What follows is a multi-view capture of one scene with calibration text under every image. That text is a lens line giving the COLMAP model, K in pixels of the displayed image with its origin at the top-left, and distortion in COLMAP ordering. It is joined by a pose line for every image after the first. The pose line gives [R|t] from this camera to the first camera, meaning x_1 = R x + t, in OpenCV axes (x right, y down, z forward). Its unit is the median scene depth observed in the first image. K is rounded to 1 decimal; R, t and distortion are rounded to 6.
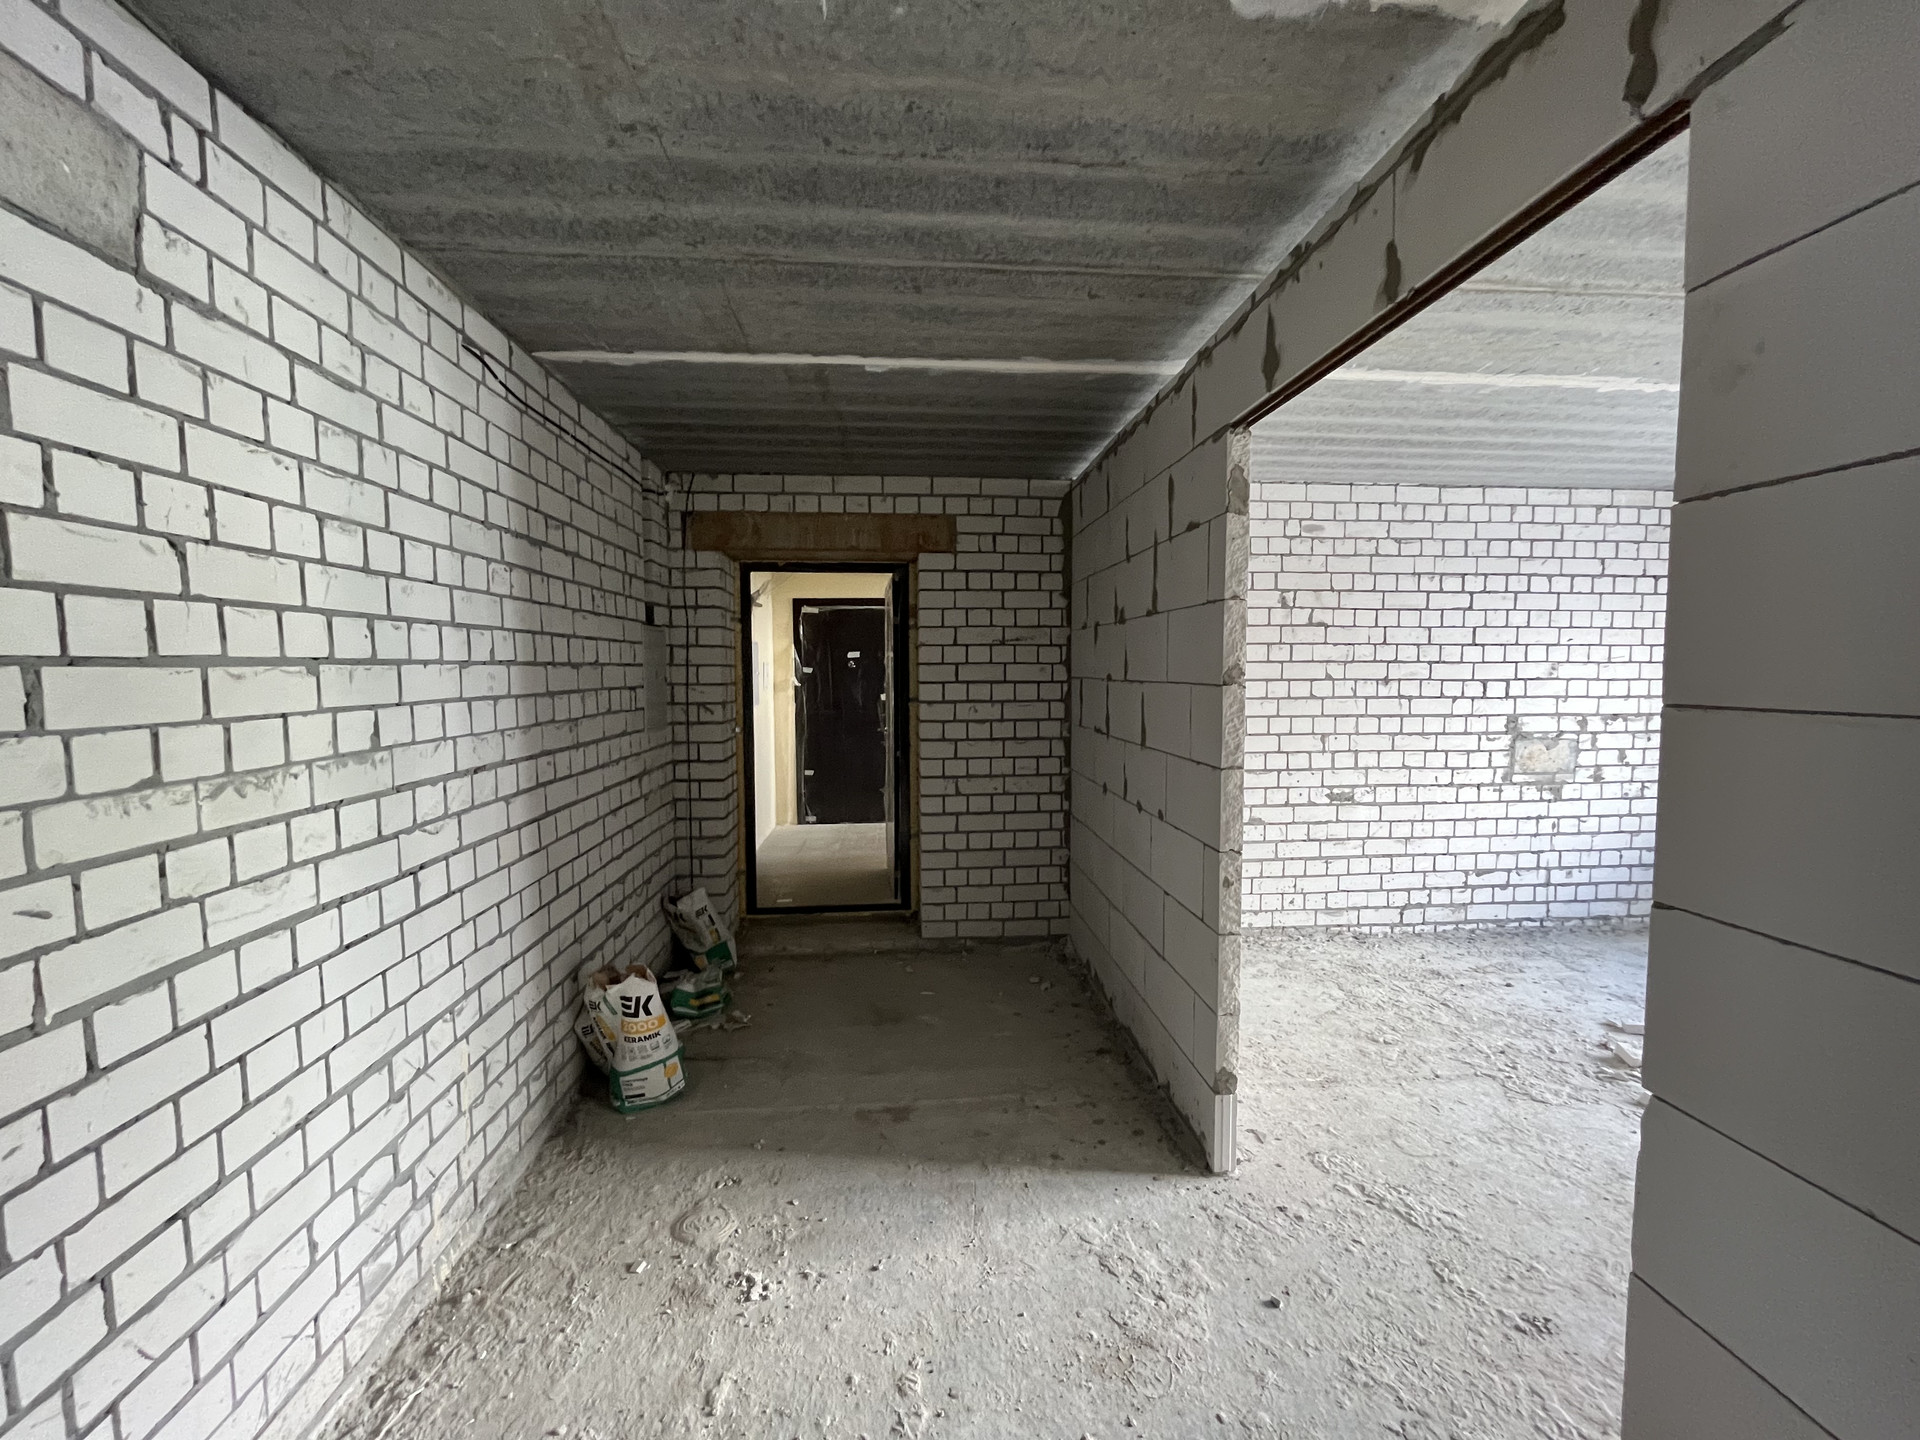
lens RADIAL K [[775.8, 0, 968.8], [0, 775.8, 718.4], [0, 0, 1]] dist [-0.005162, 0.000245]
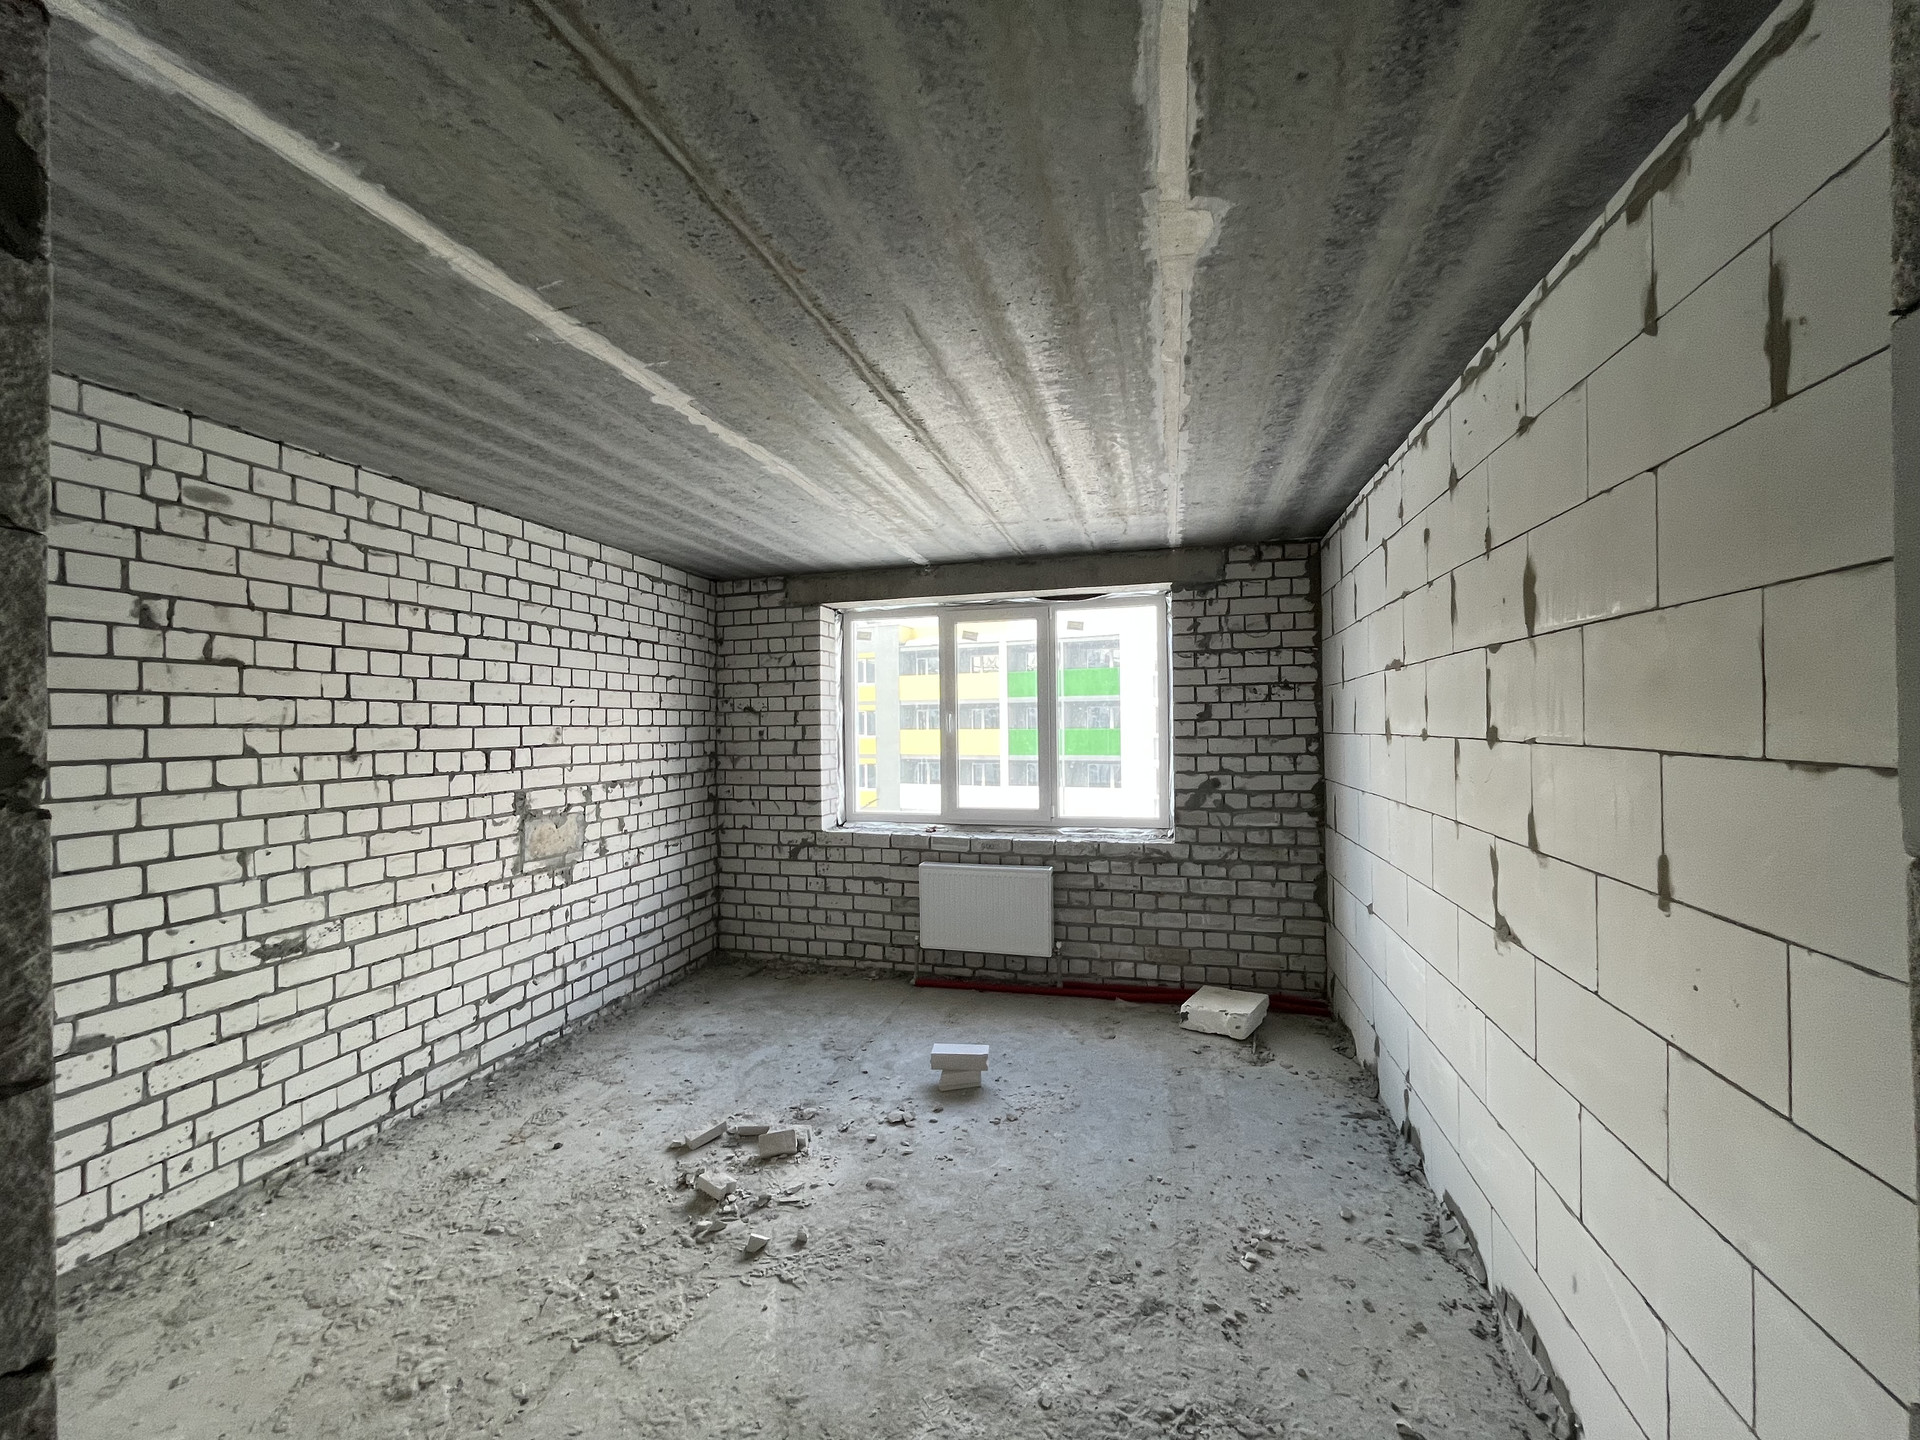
lens RADIAL K [[775.8, 0, 948.6], [0, 775.8, 723.2], [0, 0, 1]] dist [-0.005162, 0.000245]
pose [[0.358498, 0.001580, 0.933529, 0.102495], [0.068015, 0.997297, -0.027807, -0.022190], [-0.931049, 0.073463, 0.357422, 0.284422]]
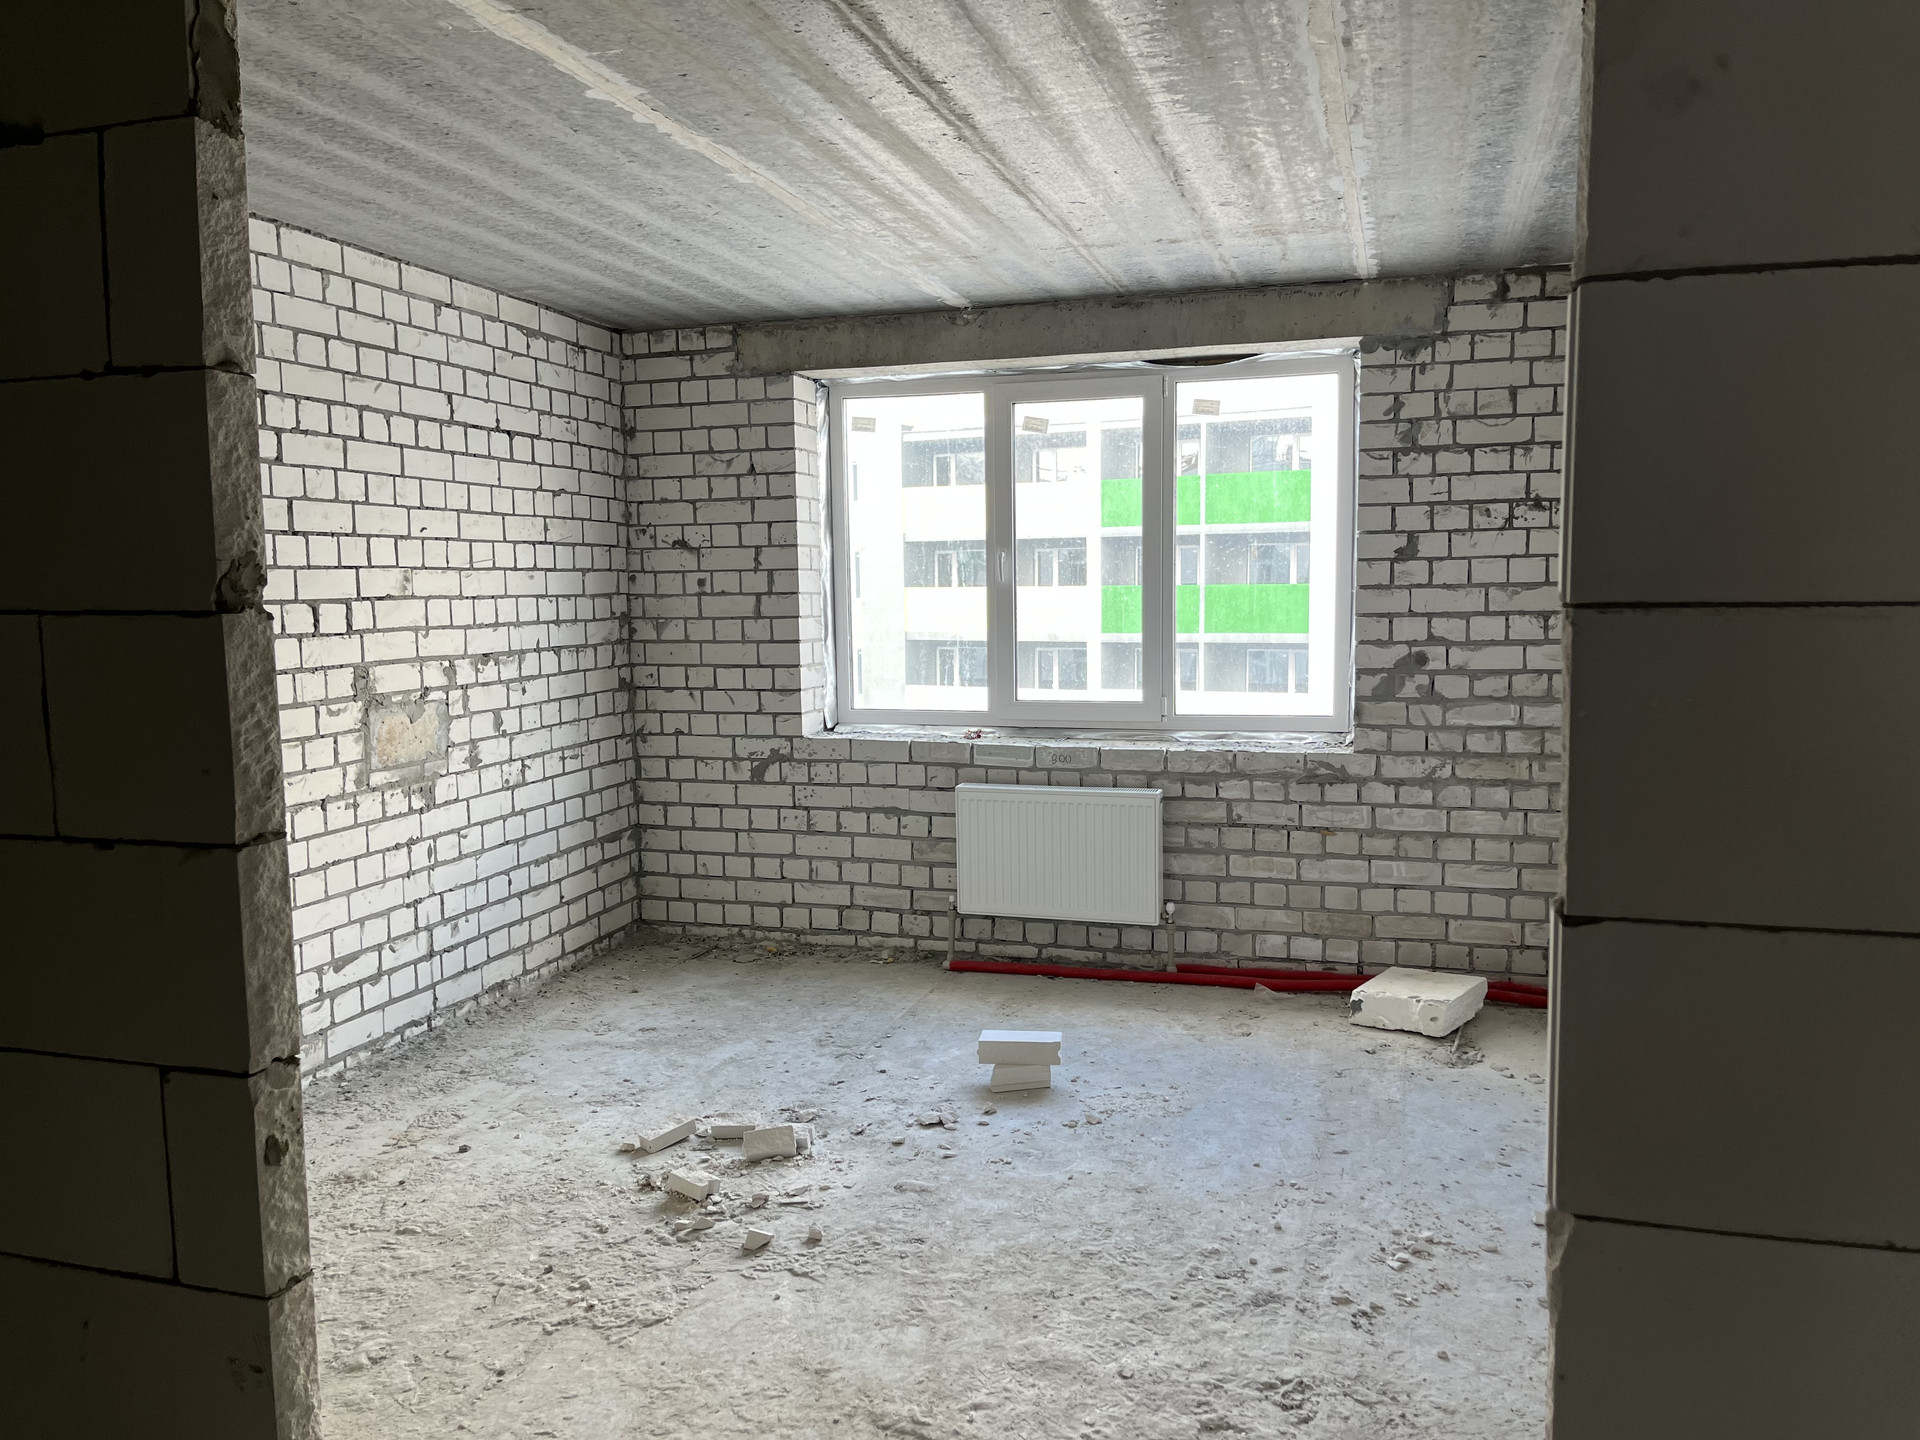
lens RADIAL K [[1435.0, 0, 973.4], [0, 1435.0, 722.8], [0, 0, 1]] dist [0.058680, -0.069128]
pose [[0.370849, -0.093481, 0.923977, -0.083078], [0.068200, 0.994976, 0.073291, -0.009017], [-0.926186, 0.035835, 0.375361, 0.222441]]
